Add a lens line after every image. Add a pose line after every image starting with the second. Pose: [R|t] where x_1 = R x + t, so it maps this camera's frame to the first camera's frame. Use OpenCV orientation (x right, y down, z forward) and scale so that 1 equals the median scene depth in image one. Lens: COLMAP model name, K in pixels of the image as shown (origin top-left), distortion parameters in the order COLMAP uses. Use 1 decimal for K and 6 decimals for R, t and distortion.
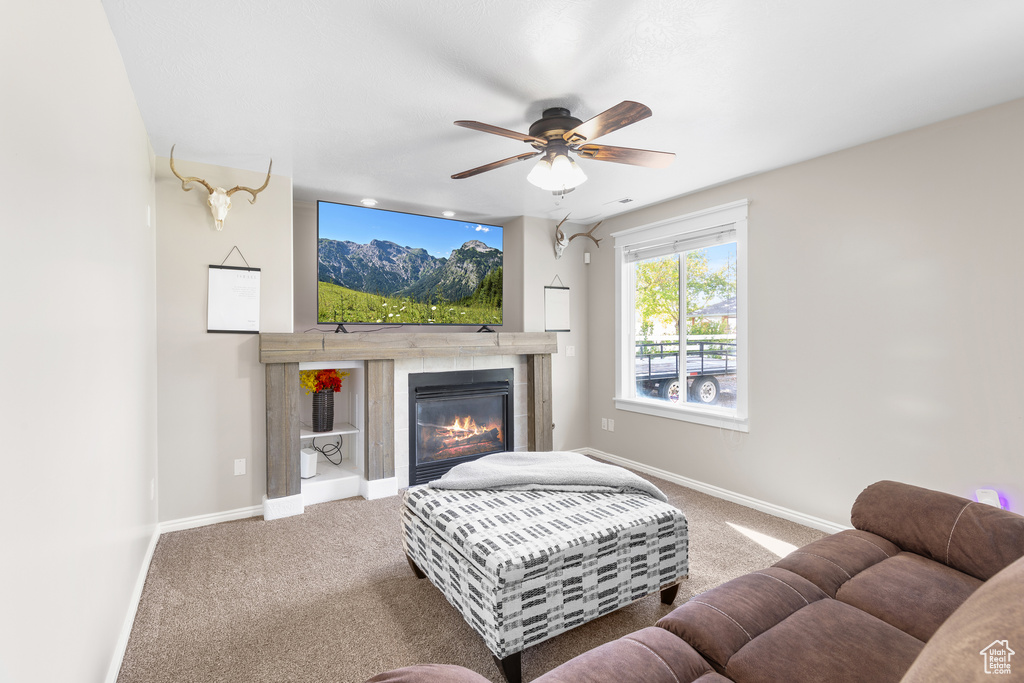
lens RADIAL K [[466.4, 0, 513.6], [0, 466.4, 328.1], [0, 0, 1]] dist [0.005278, 0.000117]
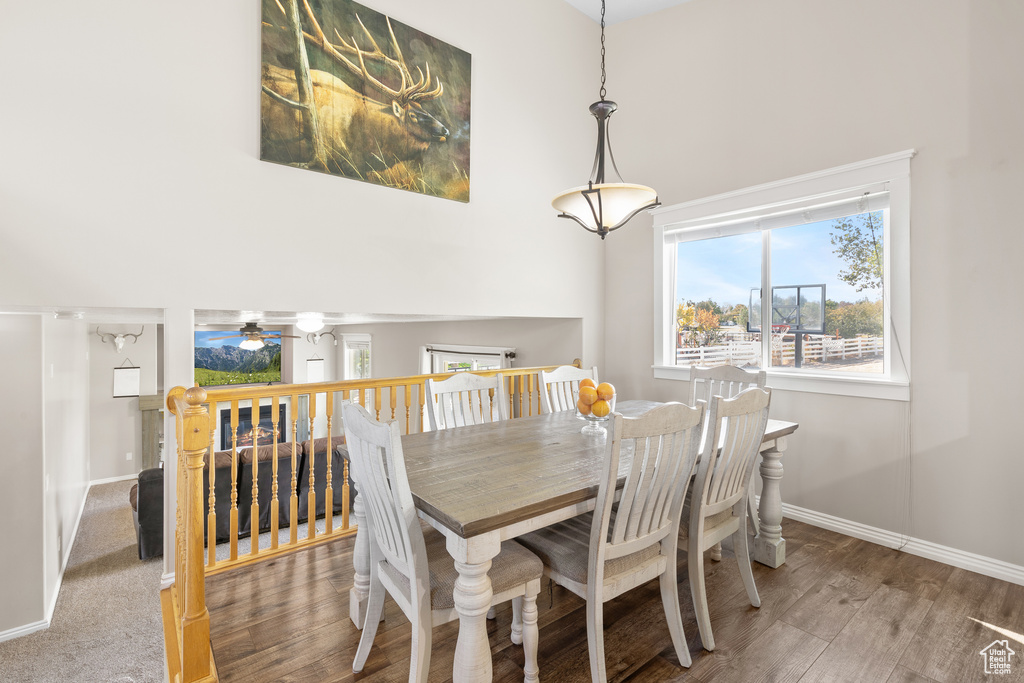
lens RADIAL K [[462.2, 0, 516.6], [0, 462.2, 322.5], [0, 0, 1]] dist [0.003950, 0.000047]
pose [[0.993126, -0.006533, 0.116866, 0.921332], [0.008112, 0.999882, -0.013036, -0.276842], [-0.116767, 0.013895, 0.993062, -1.316631]]
